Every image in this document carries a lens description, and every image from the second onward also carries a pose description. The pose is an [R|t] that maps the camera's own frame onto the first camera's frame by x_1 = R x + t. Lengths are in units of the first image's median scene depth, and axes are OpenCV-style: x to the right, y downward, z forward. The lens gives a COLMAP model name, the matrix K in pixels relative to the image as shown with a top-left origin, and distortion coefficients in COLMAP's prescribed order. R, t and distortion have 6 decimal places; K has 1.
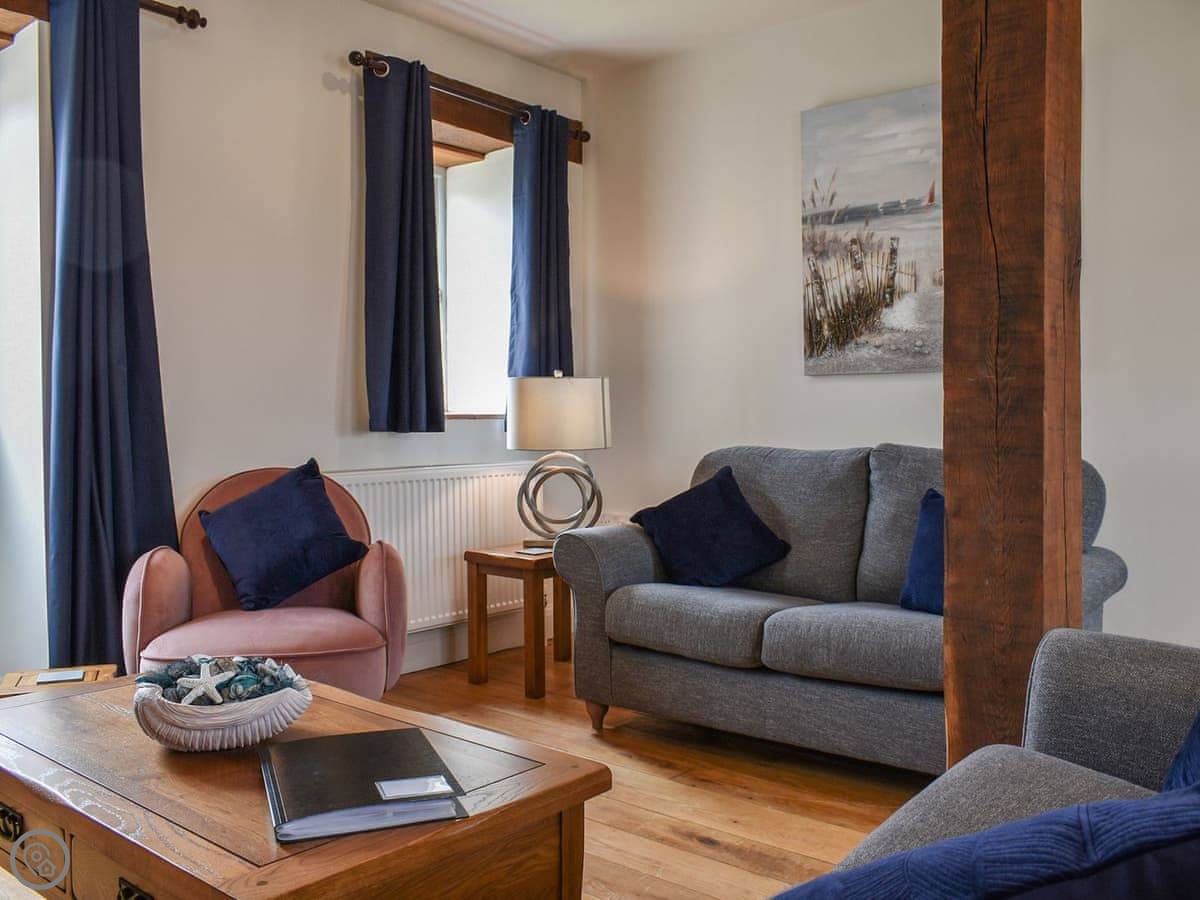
lens RADIAL K [[1047.0, 0, 649.3], [0, 1047.0, 448.9], [0, 0, 1]] dist [-0.018241, 0.002269]
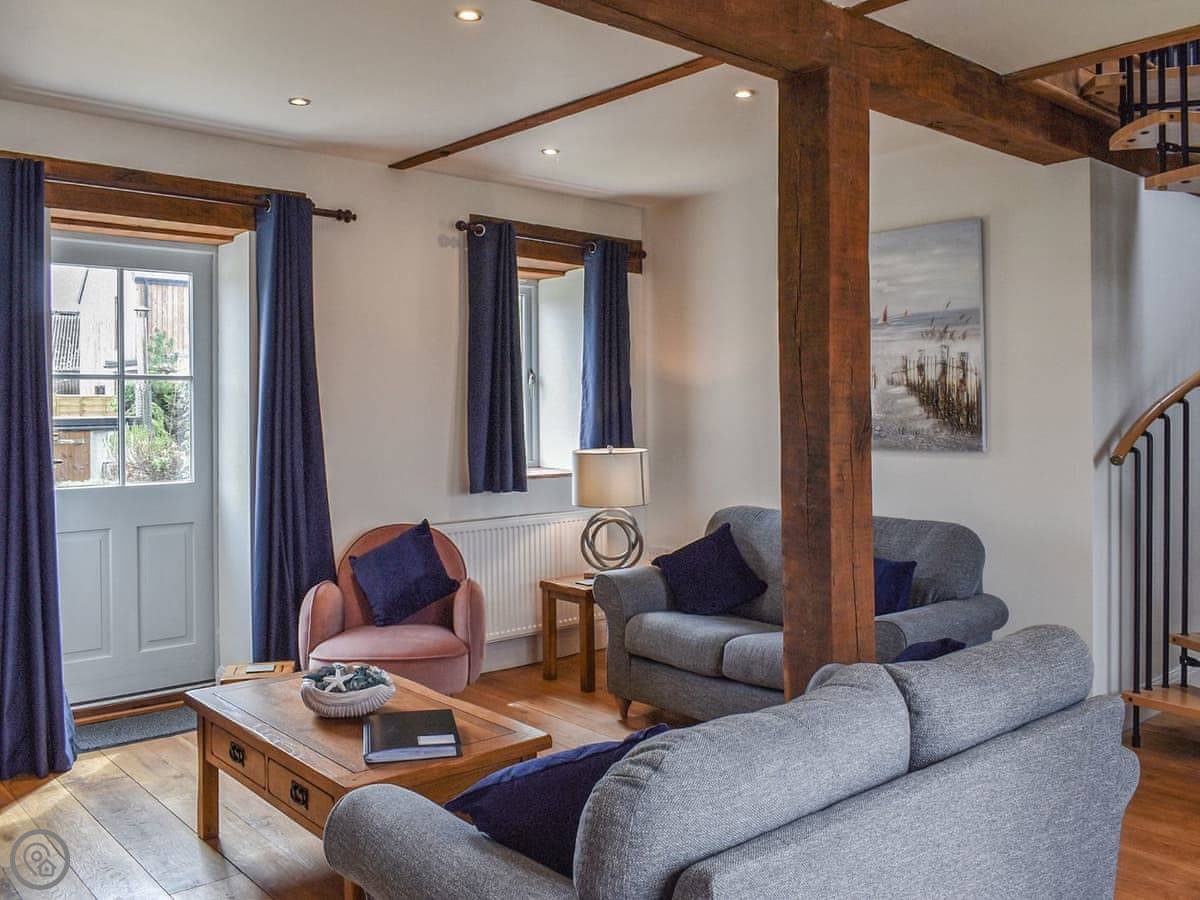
lens RADIAL K [[1037.3, 0, 649.3], [0, 1037.3, 416.6], [0, 0, 1]] dist [-0.012227, -0.004706]
pose [[0.988778, -0.003916, -0.149342, 0.204680], [0.000329, 0.999711, -0.024036, -0.102394], [0.149393, 0.023717, 0.988493, -0.382696]]
